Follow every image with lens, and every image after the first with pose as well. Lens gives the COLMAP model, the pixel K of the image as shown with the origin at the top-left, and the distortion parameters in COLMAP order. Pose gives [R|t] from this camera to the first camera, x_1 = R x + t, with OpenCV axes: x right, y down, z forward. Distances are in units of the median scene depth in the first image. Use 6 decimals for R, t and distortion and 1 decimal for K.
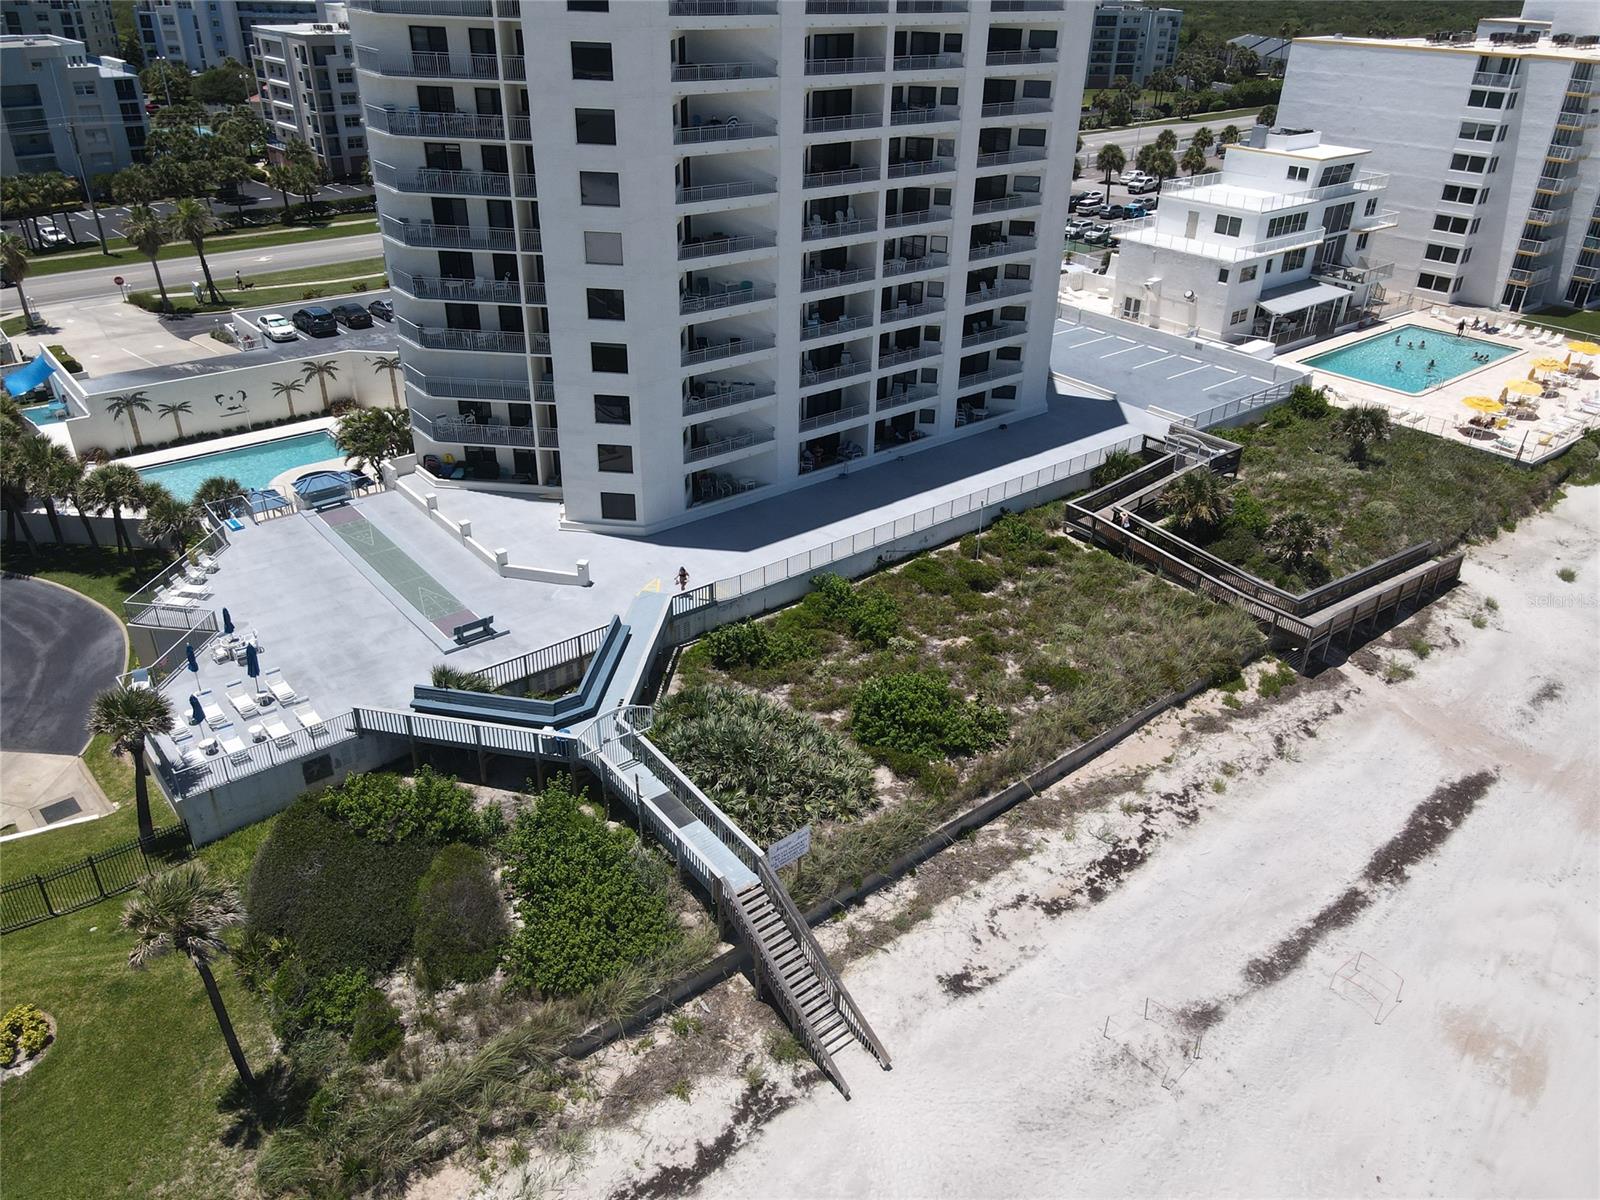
lens RADIAL K [[1129.2, 0, 788.0], [0, 1129.2, 596.8], [0, 0, 1]] dist [0.001313, 0.030274]
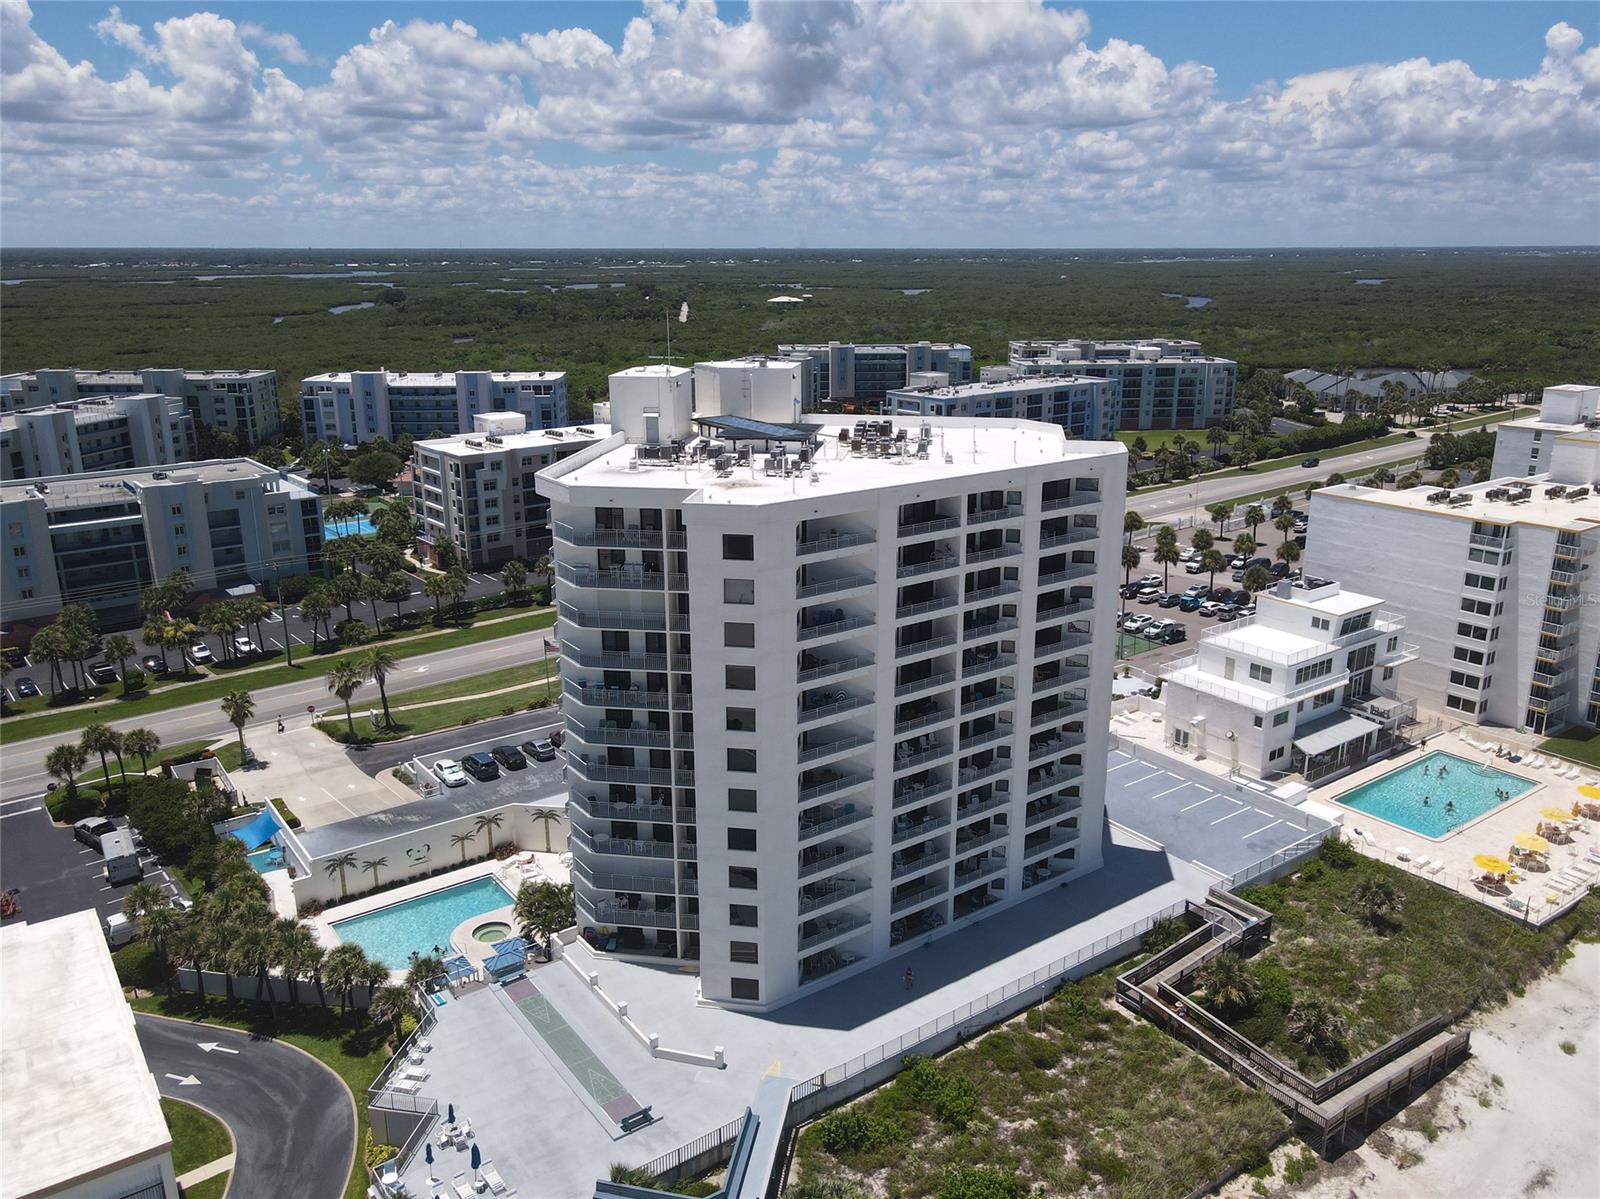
lens RADIAL K [[1184.2, 0, 800.0], [0, 1184.2, 599.5], [0, 0, 1]] dist [0.017300, 0.003534]
pose [[0.998492, 0.001703, -0.054880, -0.016474], [-0.013896, 0.974815, -0.222582, -0.171757], [0.053119, 0.223009, 0.973368, -0.292351]]
